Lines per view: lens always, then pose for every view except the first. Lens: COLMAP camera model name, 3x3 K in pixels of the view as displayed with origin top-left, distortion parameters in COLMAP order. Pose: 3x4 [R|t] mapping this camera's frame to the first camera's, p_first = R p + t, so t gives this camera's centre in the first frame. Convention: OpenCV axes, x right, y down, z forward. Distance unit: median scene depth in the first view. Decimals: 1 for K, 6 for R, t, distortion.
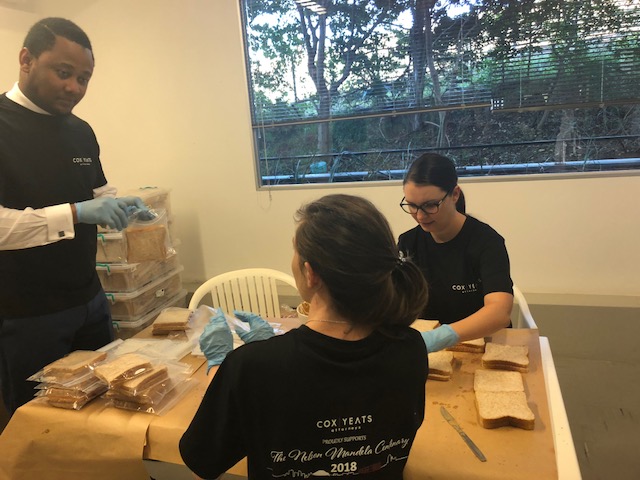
lens RADIAL K [[509.5, 0, 319.0], [0, 509.5, 223.8], [0, 0, 1]] dist [0.030670, -0.003198]
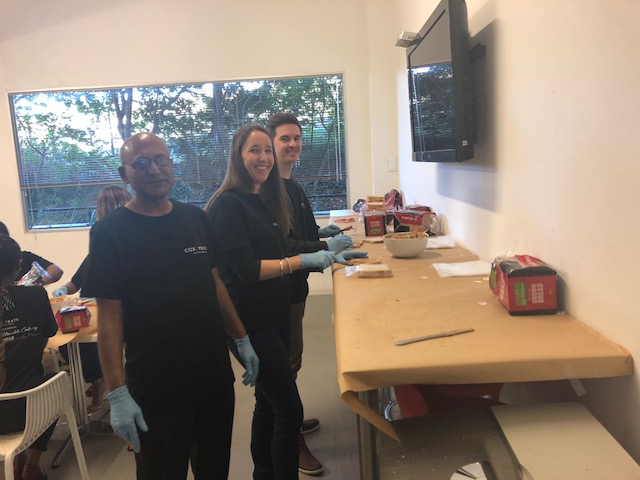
lens RADIAL K [[500.6, 0, 329.7], [0, 500.6, 241.0], [0, 0, 1]] dist [0.000646, 0.003163]
pose [[0.949287, -0.020611, 0.313734, 0.066753], [0.038294, 0.998000, -0.050303, 0.015728], [-0.312070, 0.059766, 0.948177, -0.155255]]
